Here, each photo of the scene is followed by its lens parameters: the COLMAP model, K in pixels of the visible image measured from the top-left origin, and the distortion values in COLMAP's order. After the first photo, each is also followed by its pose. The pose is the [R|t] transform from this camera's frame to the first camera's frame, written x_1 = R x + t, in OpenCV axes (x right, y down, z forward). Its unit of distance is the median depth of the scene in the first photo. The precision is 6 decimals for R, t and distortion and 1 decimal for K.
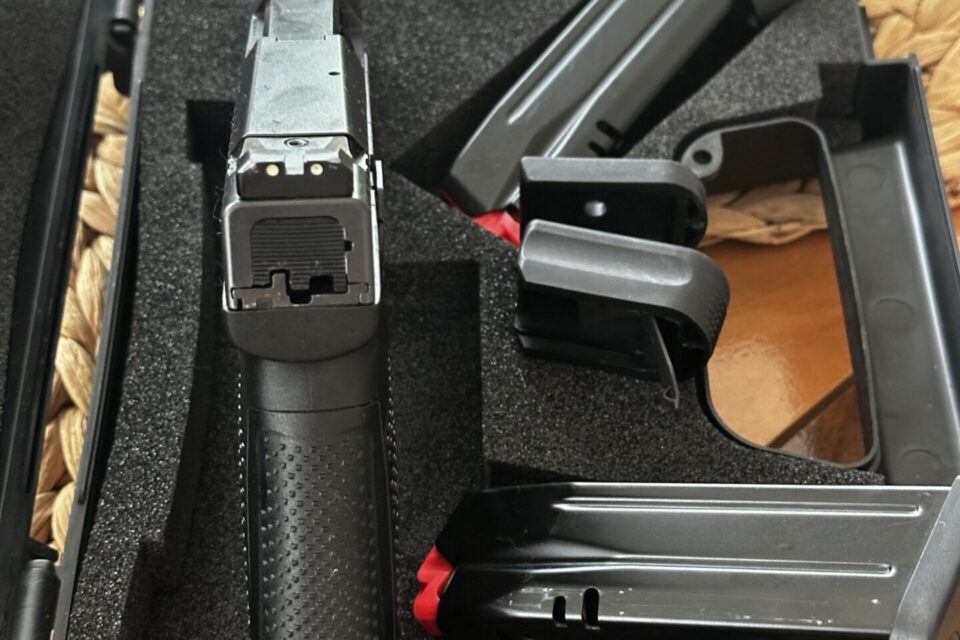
lens RADIAL K [[1289.7, 0, 480.0], [0, 1289.7, 320.0], [0, 0, 1]] dist [0.055673, 0.077058]
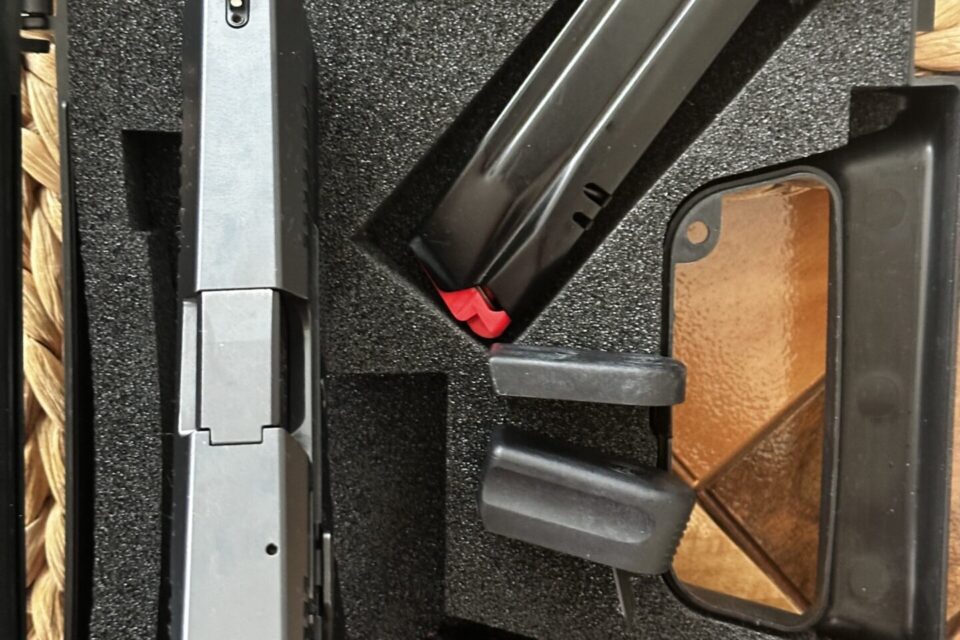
lens RADIAL K [[1289.7, 0, 480.0], [0, 1289.7, 320.0], [0, 0, 1]] dist [0.055673, 0.077058]
pose [[0.999599, 0.028196, -0.002746, 0.023446], [-0.022169, 0.838883, 0.543860, -0.566825], [0.017638, -0.543581, 0.839171, 0.203753]]
